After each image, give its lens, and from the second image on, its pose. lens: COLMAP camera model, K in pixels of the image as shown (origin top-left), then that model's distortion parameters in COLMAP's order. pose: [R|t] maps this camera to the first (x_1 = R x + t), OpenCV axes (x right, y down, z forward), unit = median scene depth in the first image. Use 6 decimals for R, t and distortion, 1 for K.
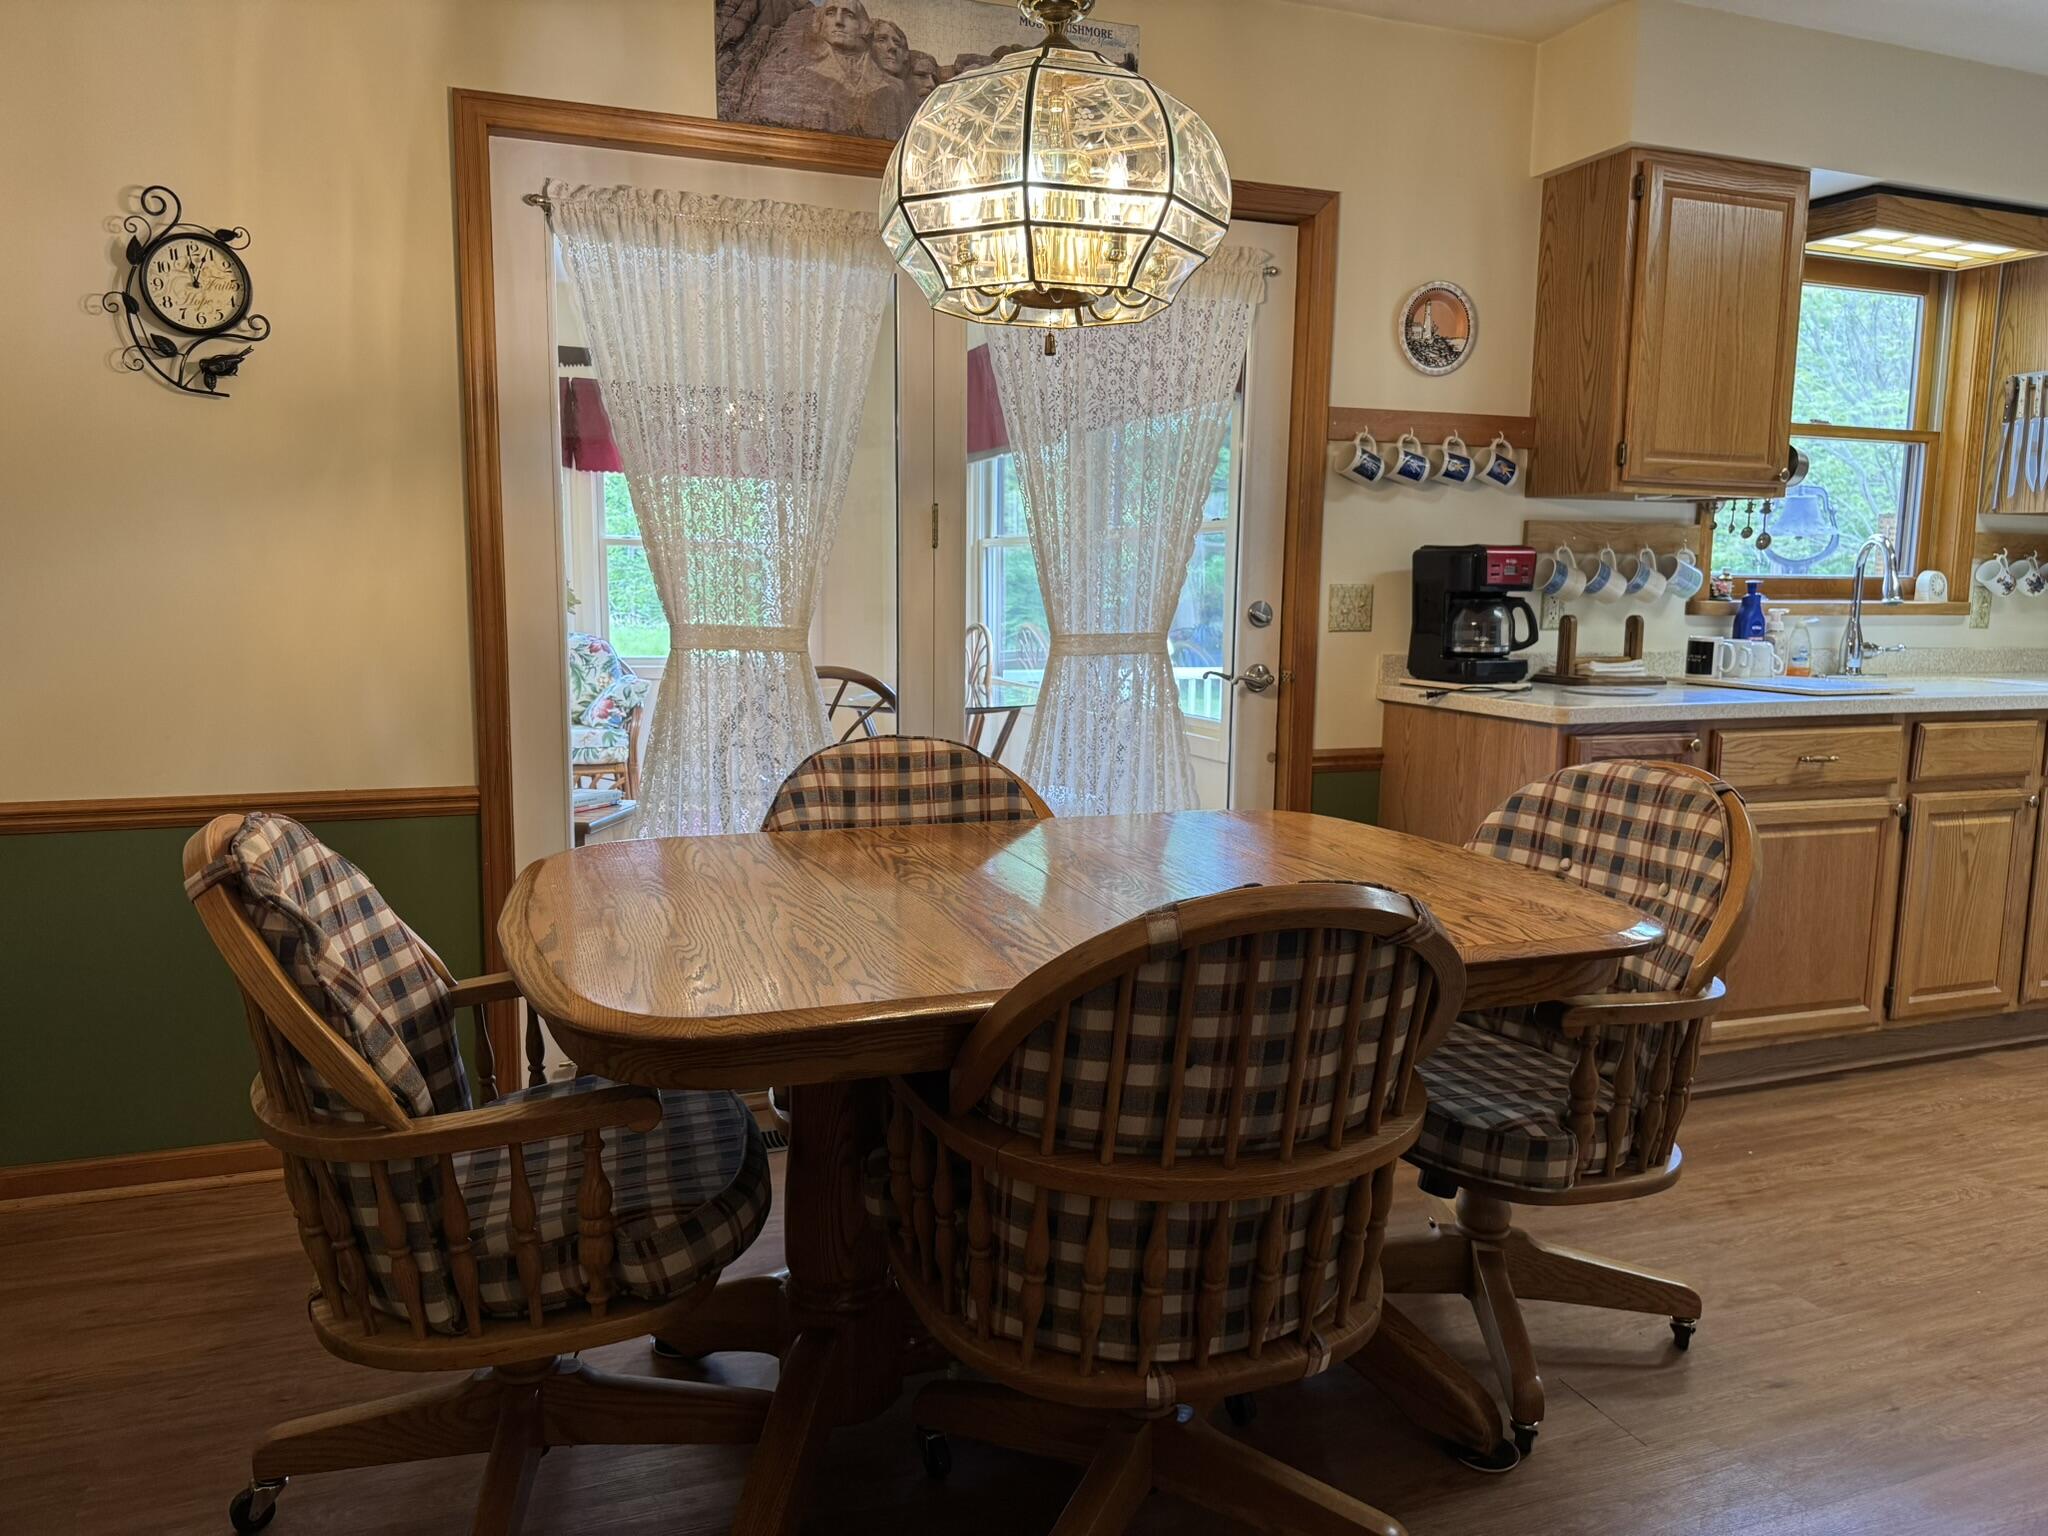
lens RADIAL K [[1416.8, 0, 1061.9], [0, 1416.8, 769.1], [0, 0, 1]] dist [0.064225, -0.087175]
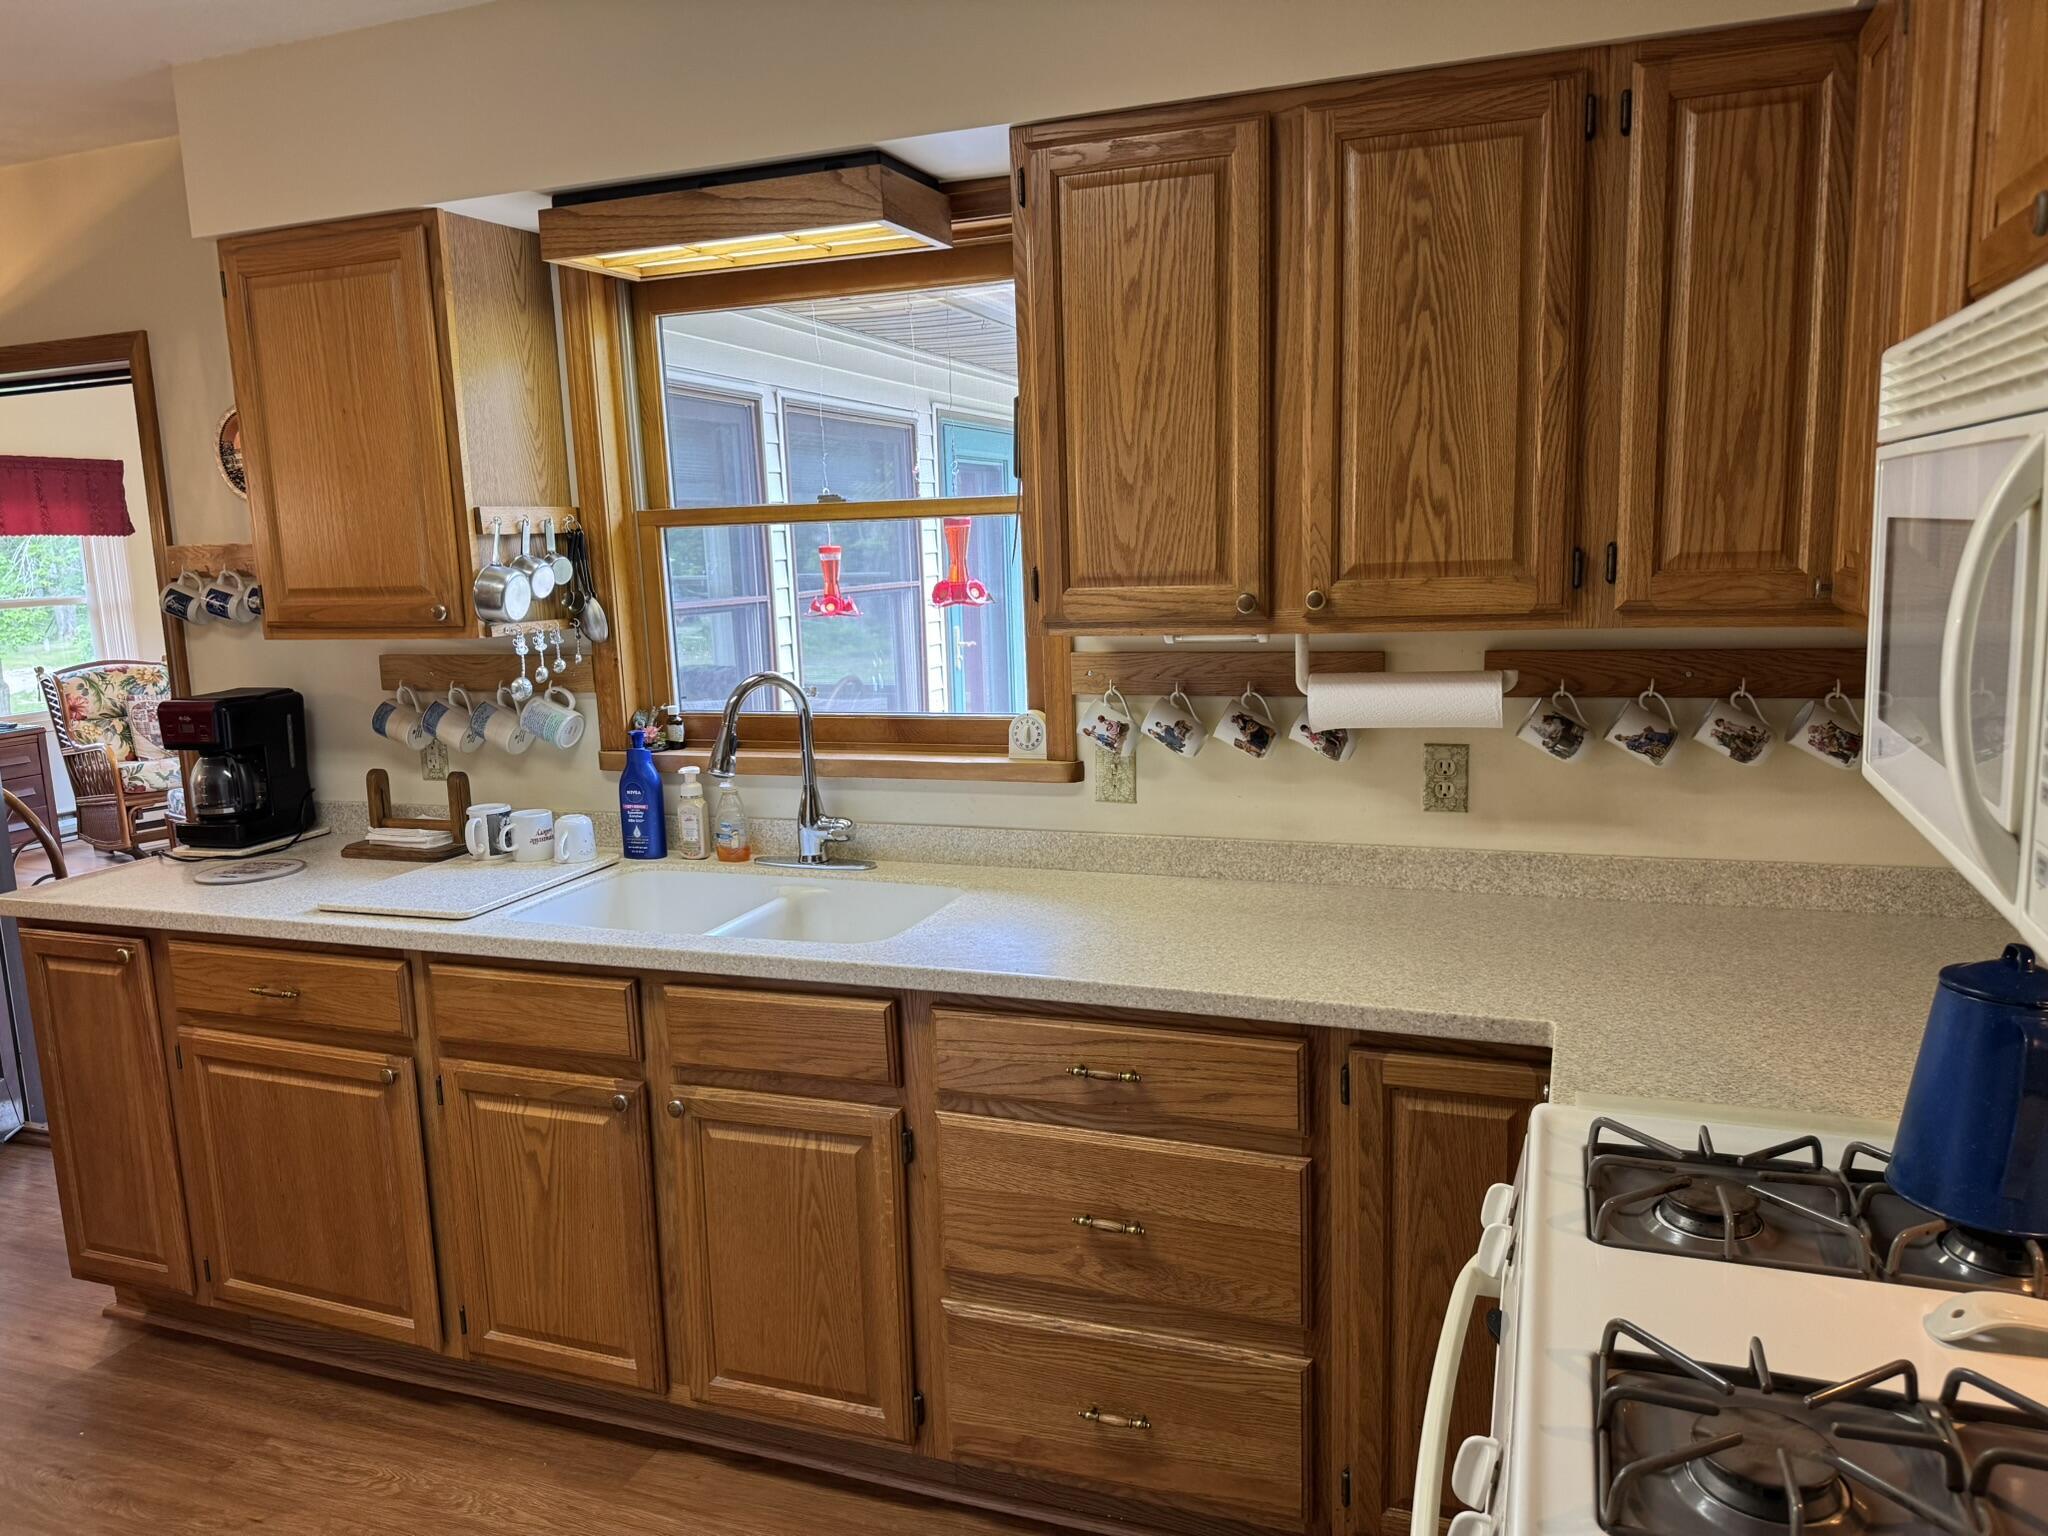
lens RADIAL K [[1416.8, 0, 1033.9], [0, 1416.8, 762.9], [0, 0, 1]] dist [0.064225, -0.087175]
pose [[0.752809, 0.069193, -0.654592, 1.198191], [-0.046642, 0.997567, 0.051806, -0.171798], [0.656585, -0.008468, 0.754205, 0.602897]]
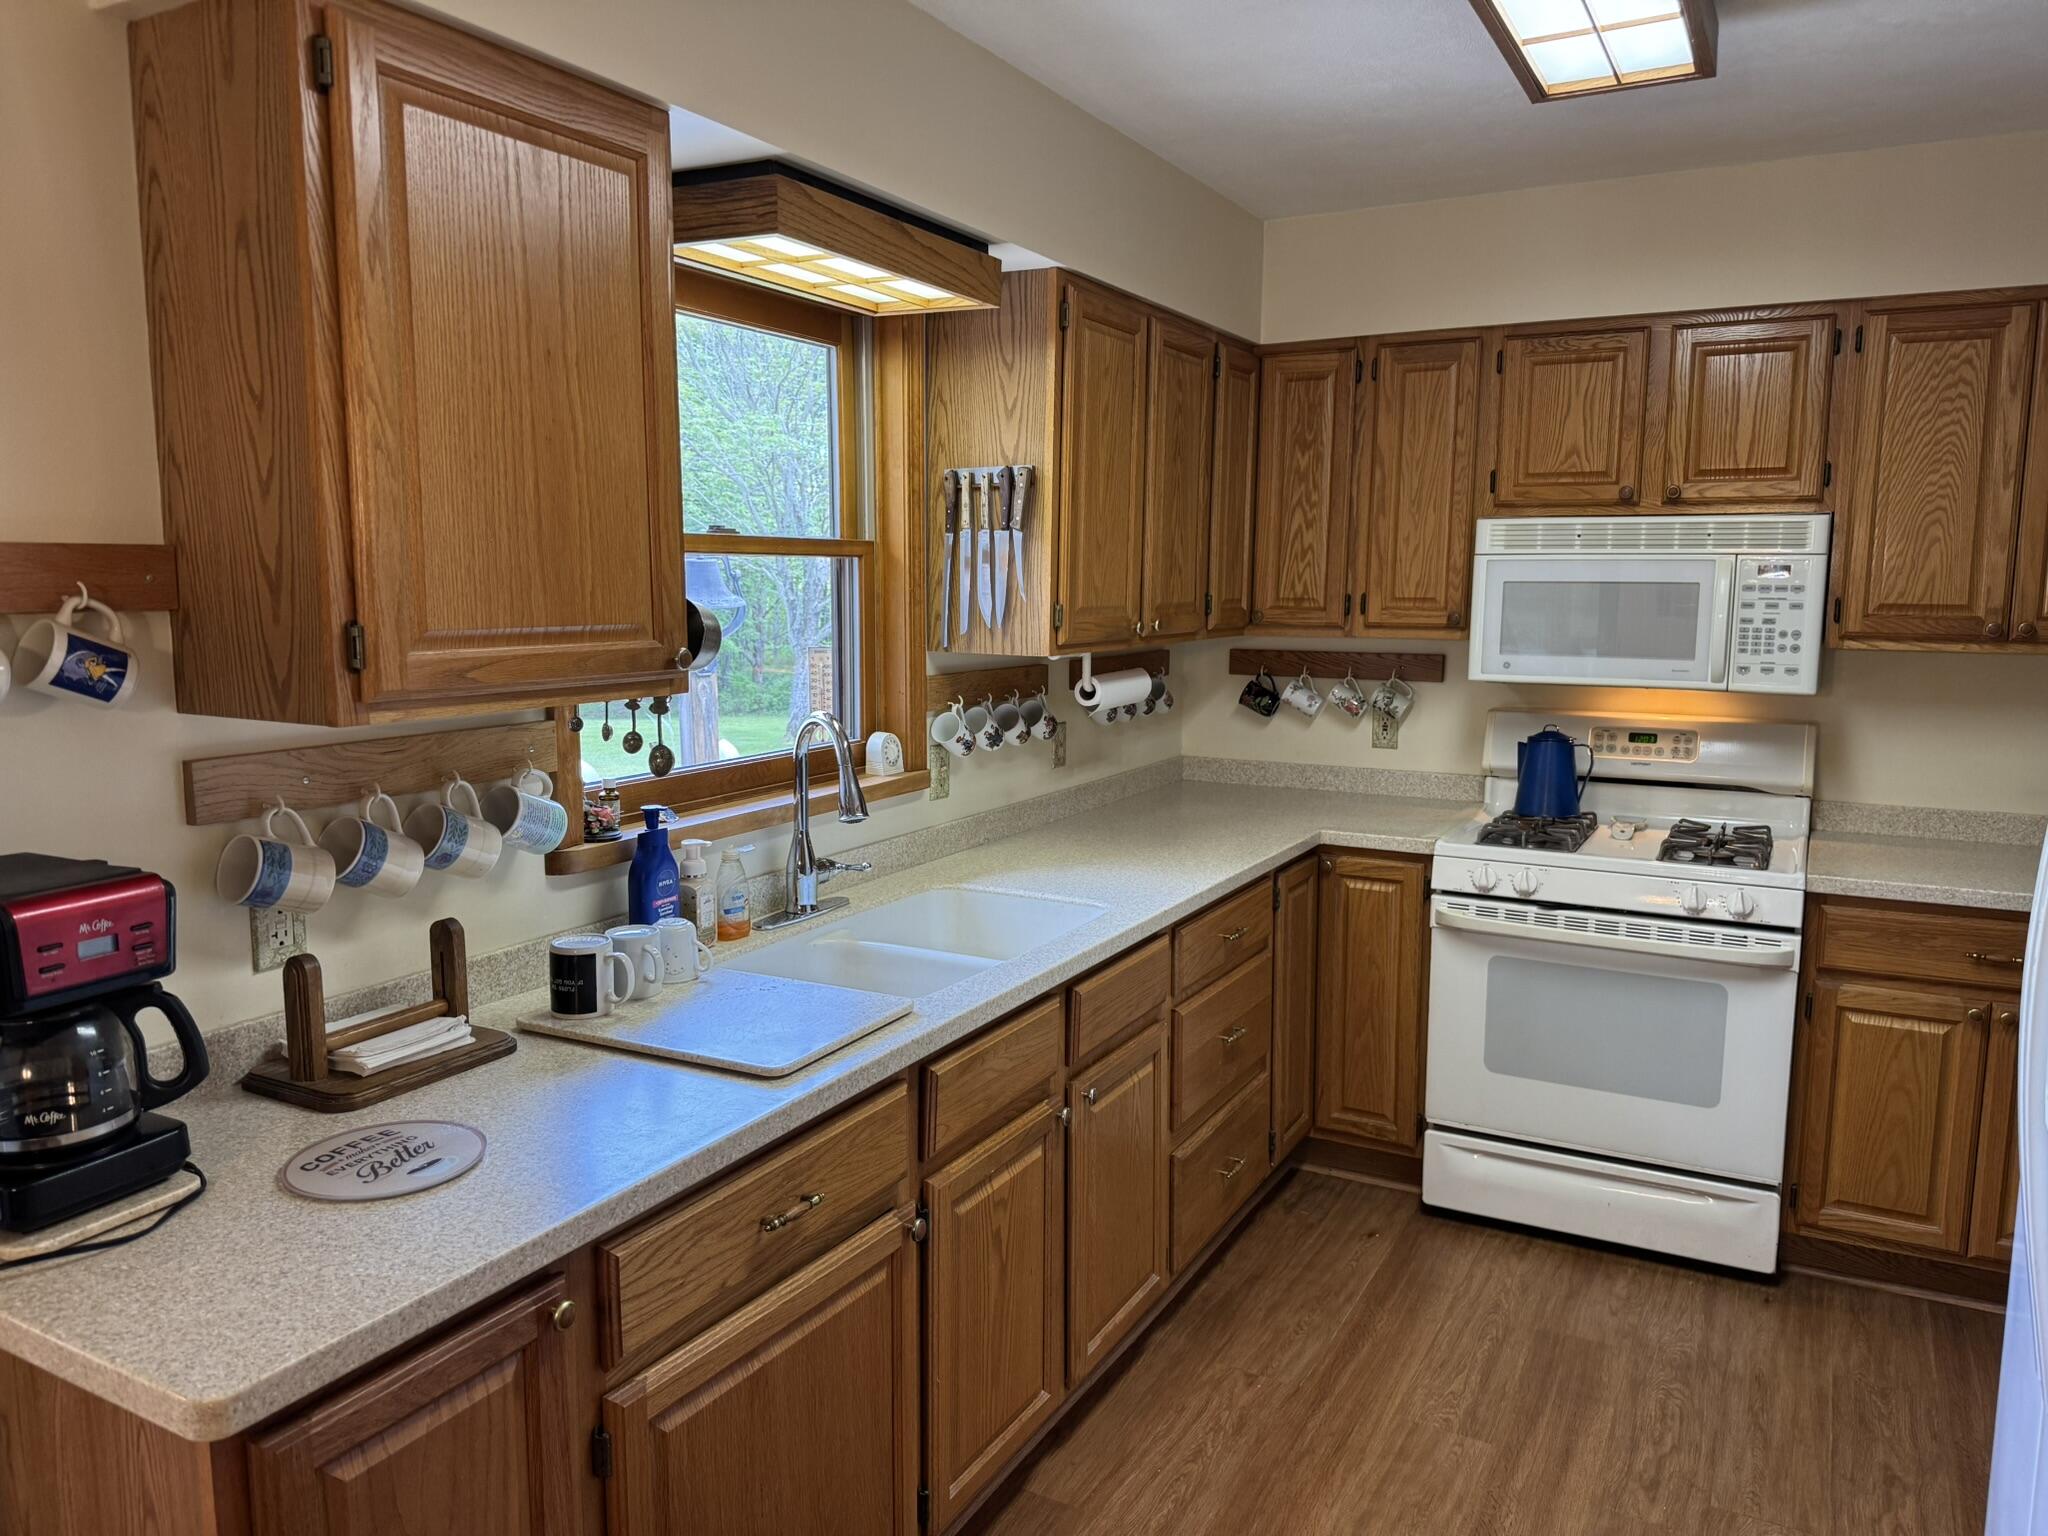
lens RADIAL K [[1416.8, 0, 1010.2], [0, 1416.8, 762.5], [0, 0, 1]] dist [0.064225, -0.087175]
pose [[0.774058, -0.092720, 0.626288, 0.240431], [0.091271, 0.995227, 0.034535, -0.164833], [-0.626501, 0.030430, 0.778826, 0.466355]]
